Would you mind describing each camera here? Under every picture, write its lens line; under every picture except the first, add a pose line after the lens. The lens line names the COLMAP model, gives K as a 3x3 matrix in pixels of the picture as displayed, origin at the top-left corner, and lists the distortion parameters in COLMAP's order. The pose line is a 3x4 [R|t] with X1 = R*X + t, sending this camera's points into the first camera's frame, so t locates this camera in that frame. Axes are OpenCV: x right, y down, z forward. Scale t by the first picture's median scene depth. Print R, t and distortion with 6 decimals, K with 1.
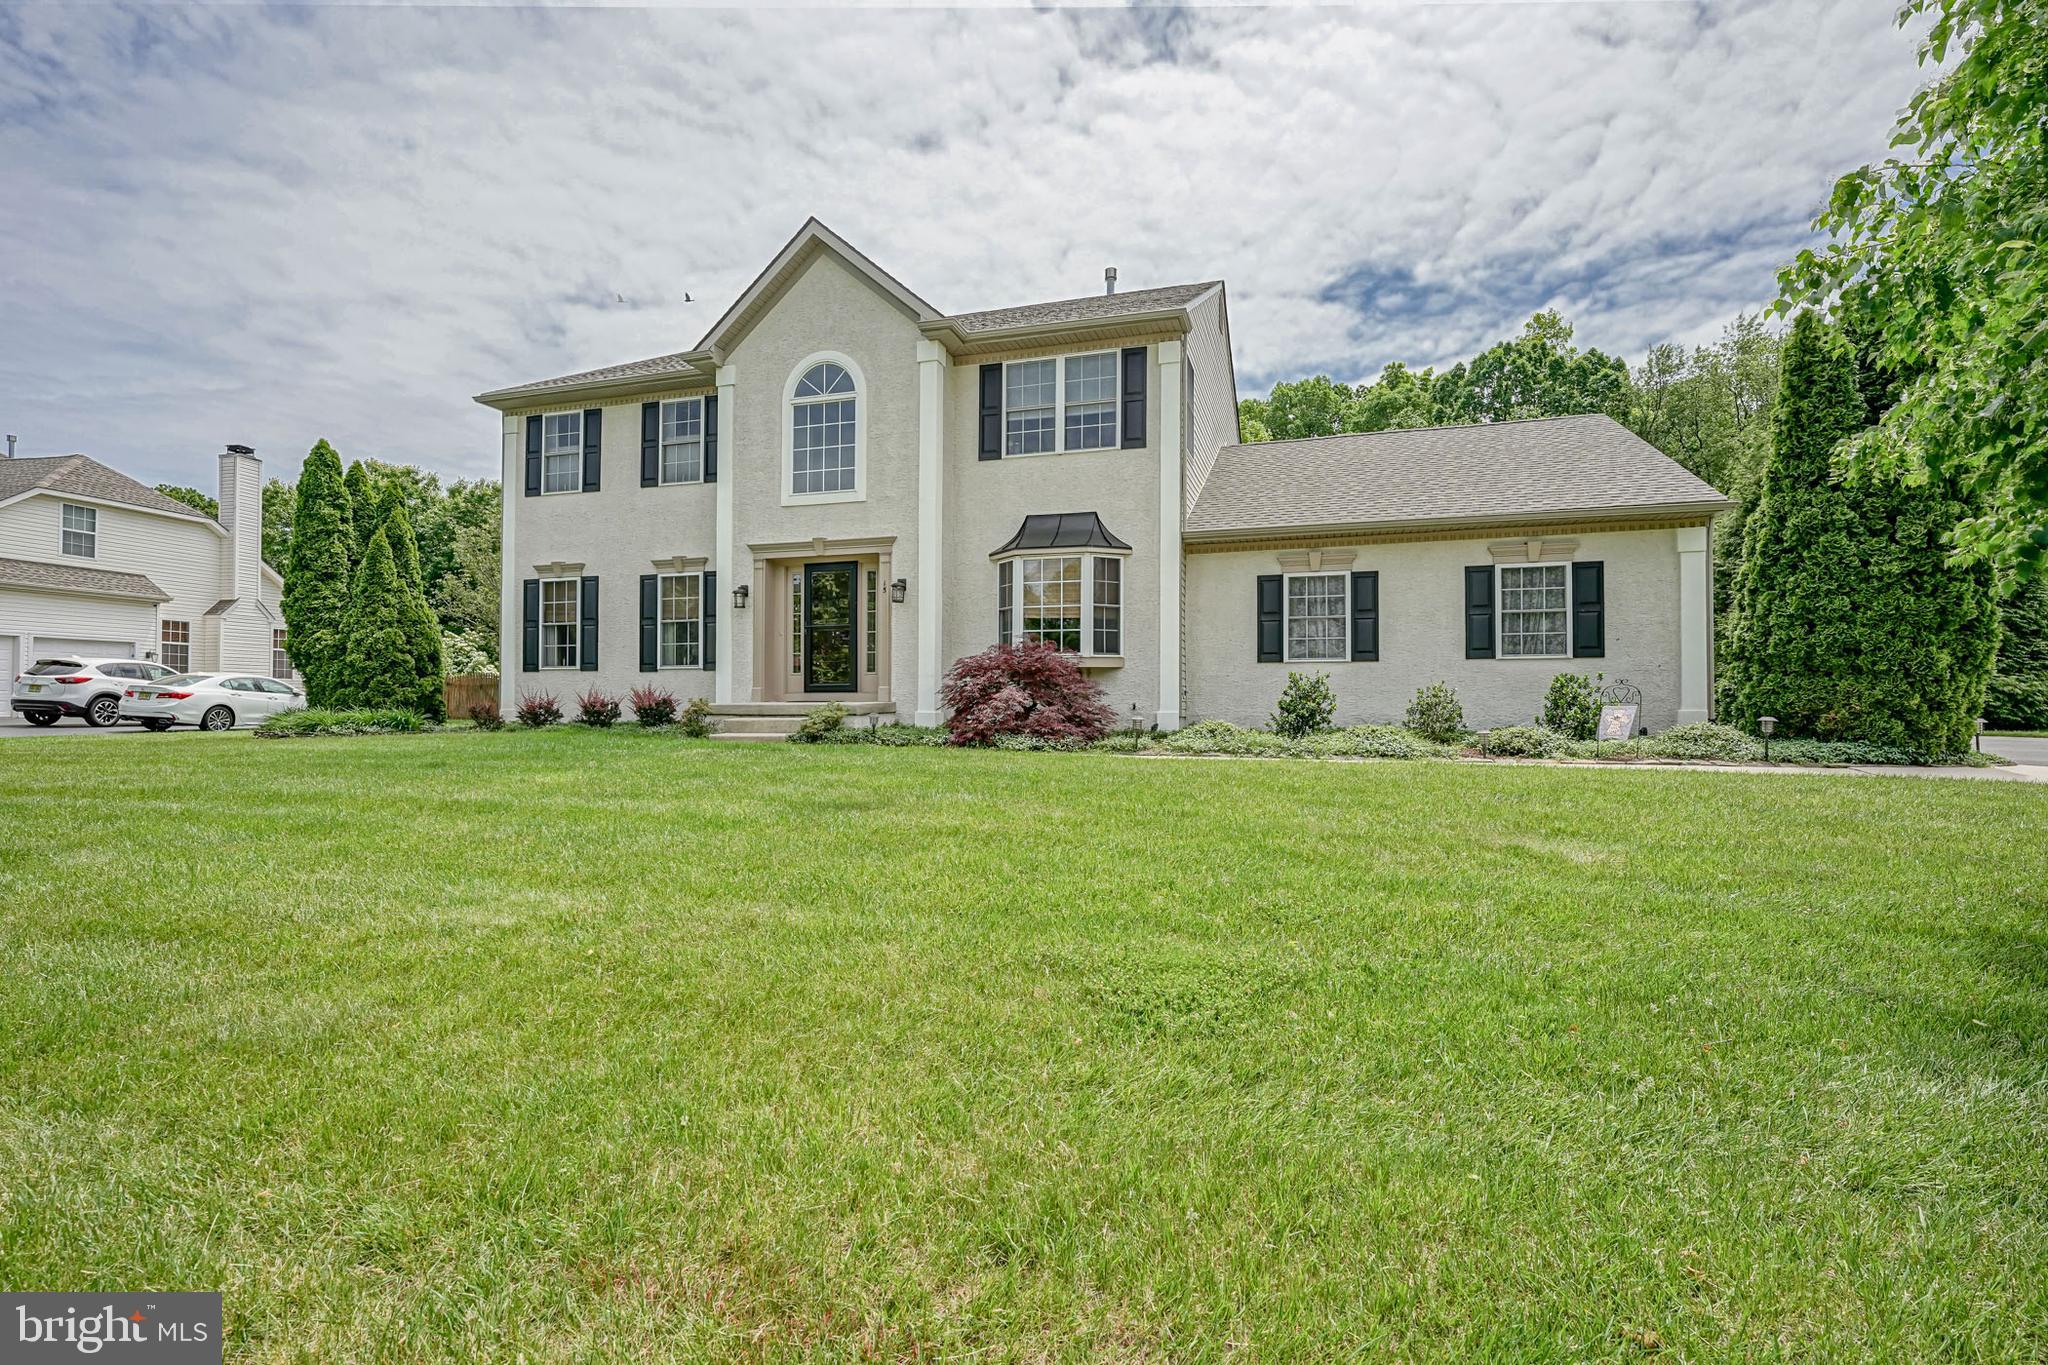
lens RADIAL K [[958.3, 0, 1019.5], [0, 958.3, 687.9], [0, 0, 1]] dist [-0.004024, -0.000446]
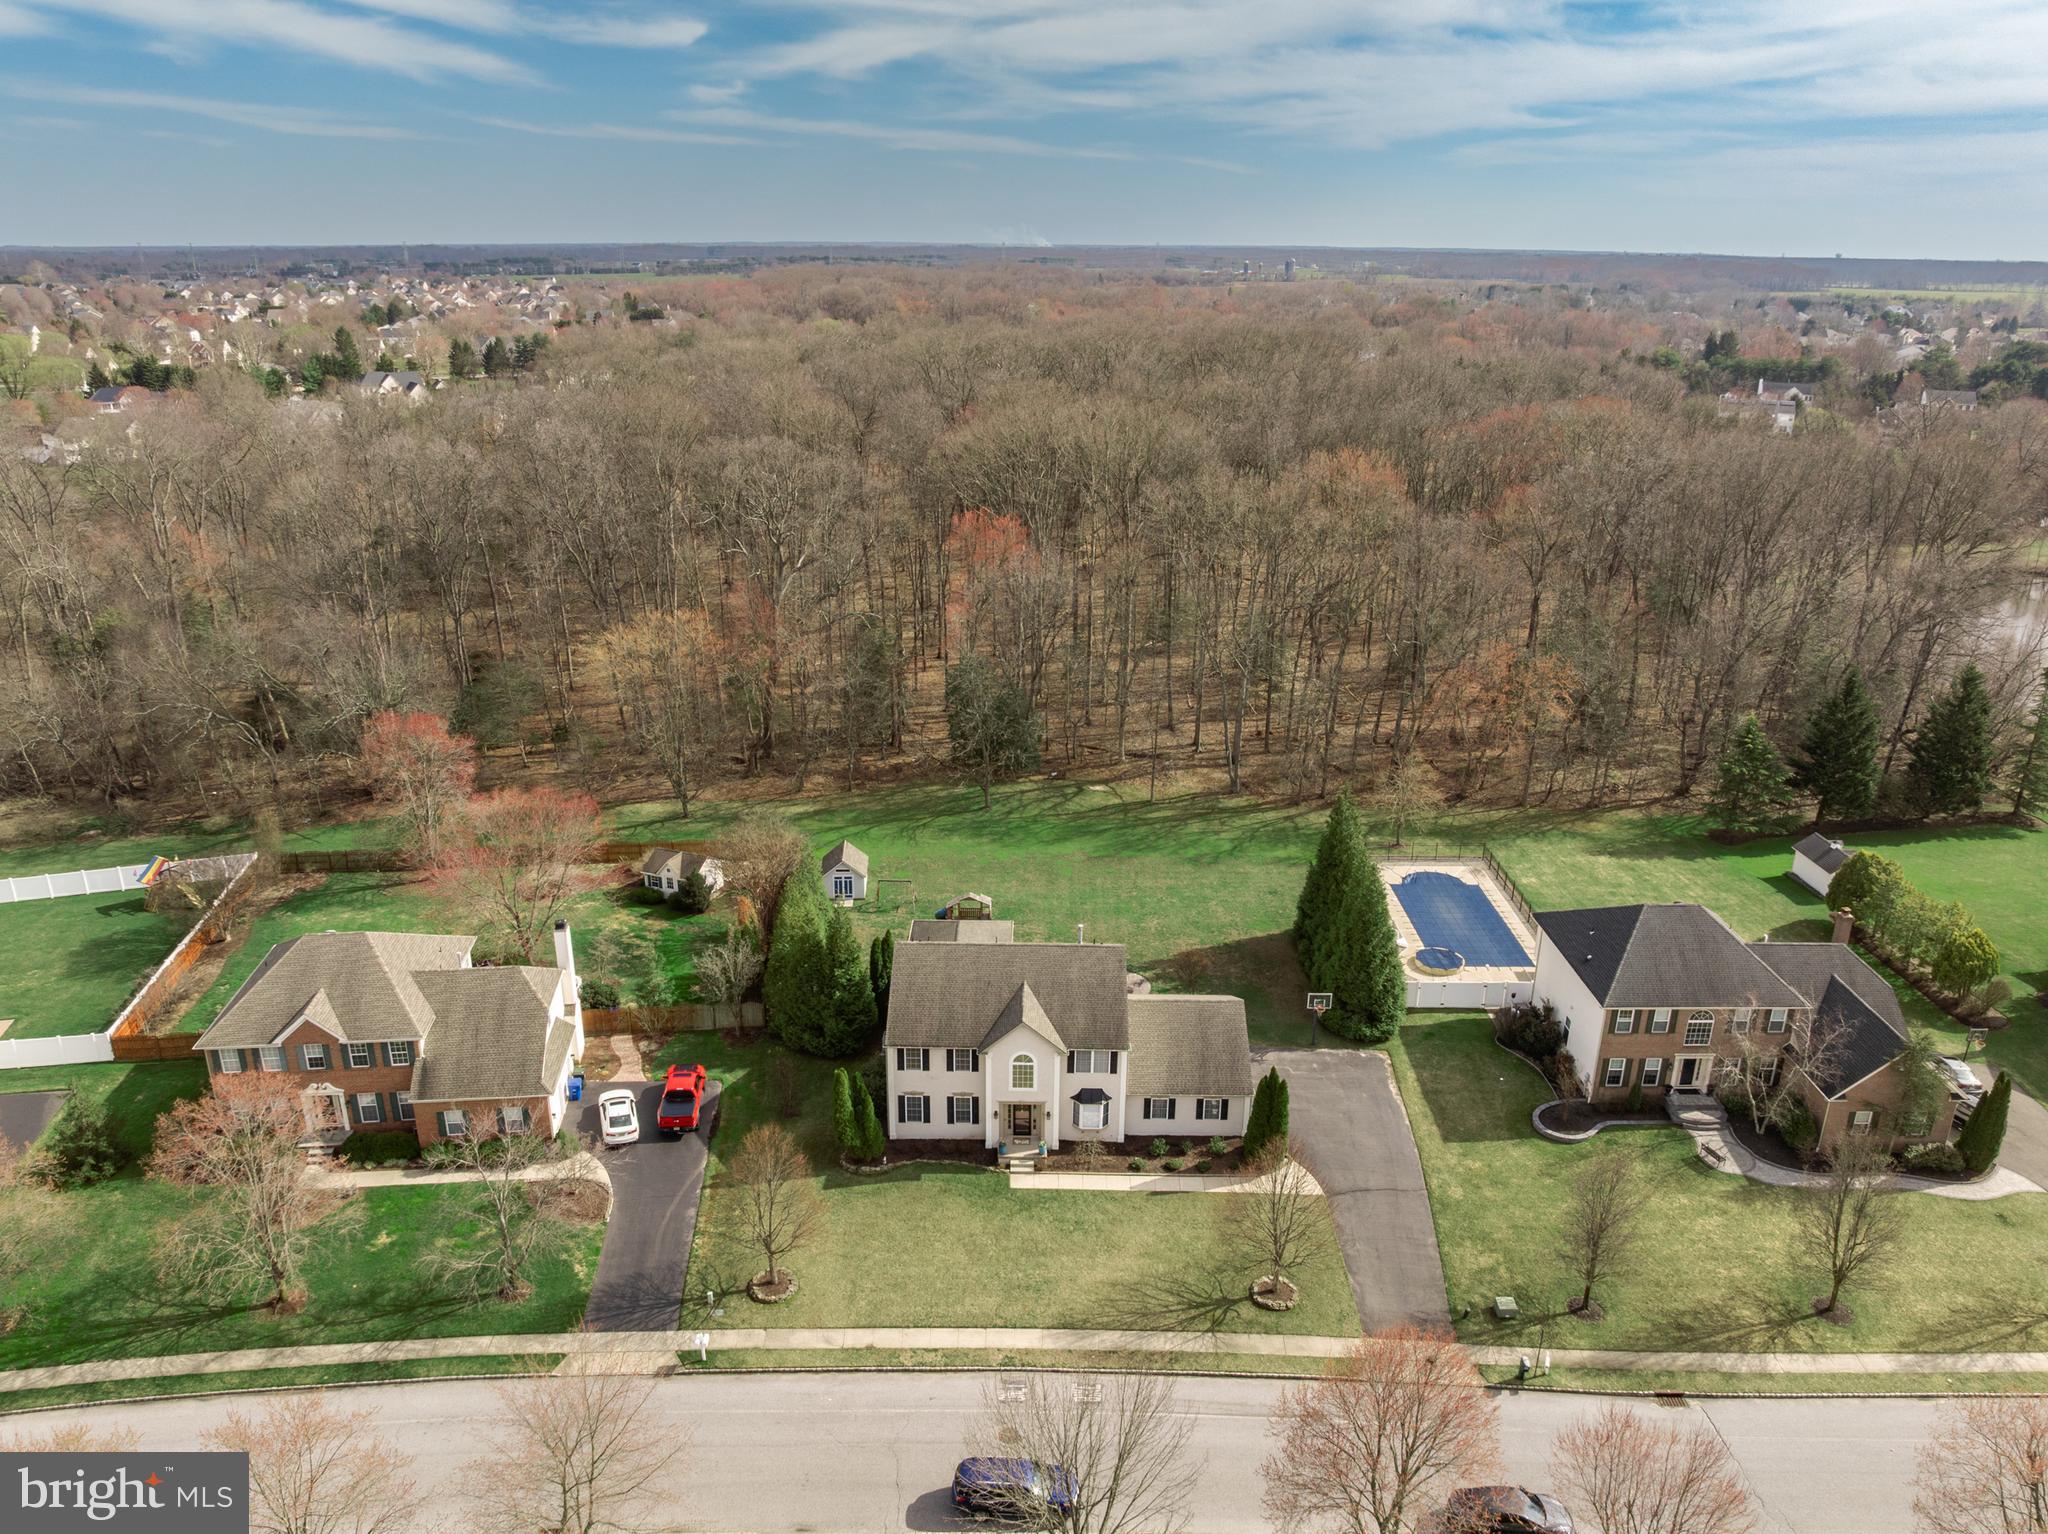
lens RADIAL K [[1438.6, 0, 1017.9], [0, 1438.6, 765.1], [0, 0, 1]] dist [-0.043116, 0.007175]
pose [[0.955327, -0.094470, 0.280047, -1.512517], [-0.010372, 0.936239, 0.351212, -3.008146], [-0.295370, -0.338427, 0.893434, -3.083893]]
